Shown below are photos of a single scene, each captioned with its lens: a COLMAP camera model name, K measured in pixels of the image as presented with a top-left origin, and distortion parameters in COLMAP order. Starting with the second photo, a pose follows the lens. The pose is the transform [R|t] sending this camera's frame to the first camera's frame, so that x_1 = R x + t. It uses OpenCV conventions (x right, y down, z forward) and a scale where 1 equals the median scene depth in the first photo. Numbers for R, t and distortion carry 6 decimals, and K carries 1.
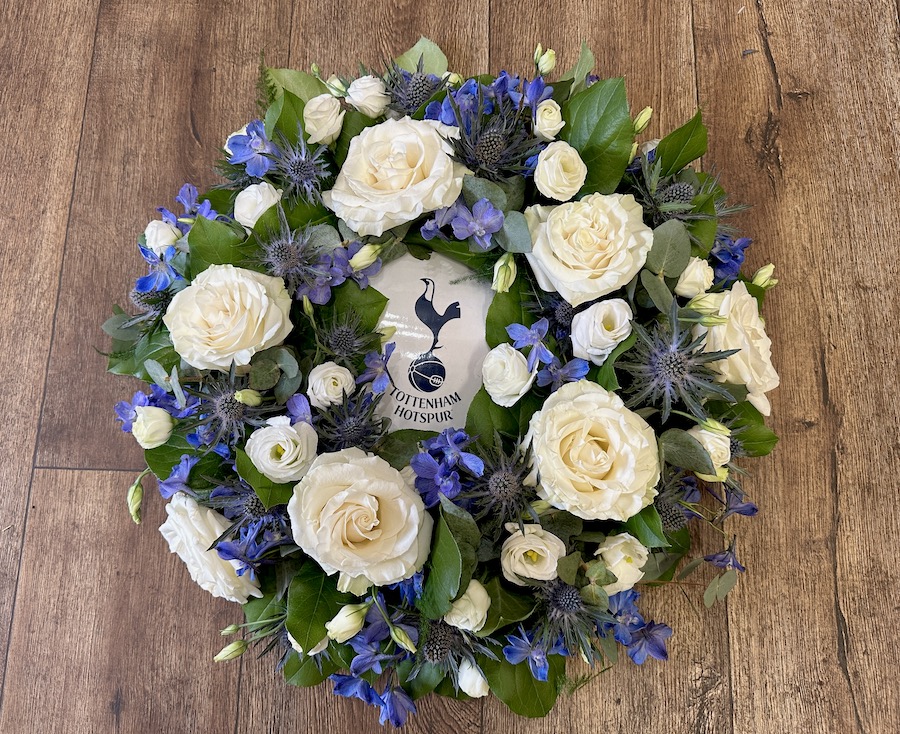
lens RADIAL K [[662.6, 0, 420.5], [0, 662.6, 367.1], [0, 0, 1]] dist [0.002049, -0.060269]
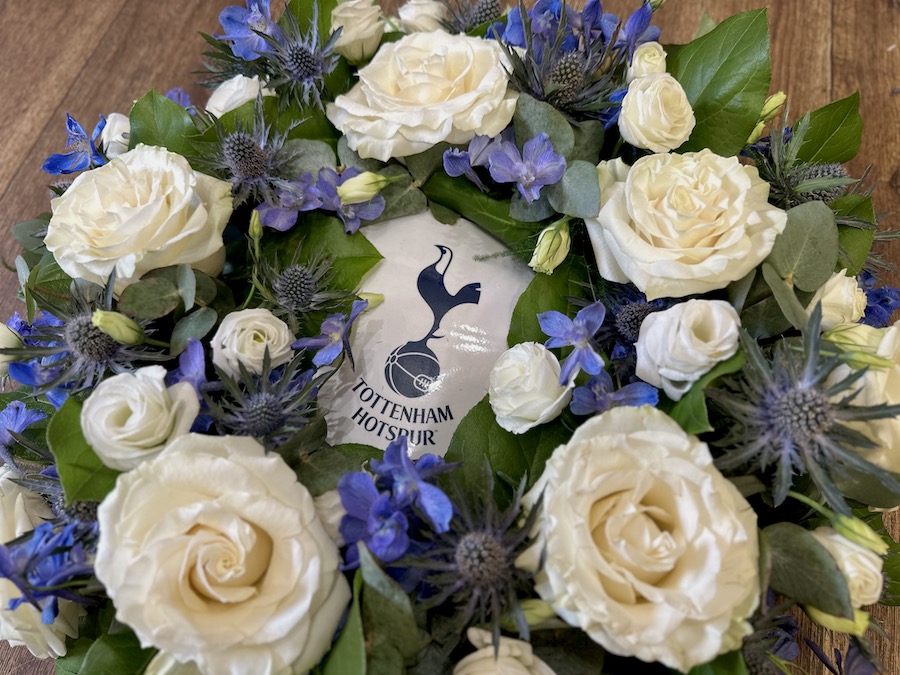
lens RADIAL K [[622.6, 0, 450.0], [0, 622.6, 337.5], [0, 0, 1]] dist [-0.025170, -0.005198]
pose [[0.977454, 0.202564, -0.059589, 0.086593], [-0.209952, 0.962398, -0.172369, 0.087217], [0.022432, 0.180994, 0.983228, 0.409424]]
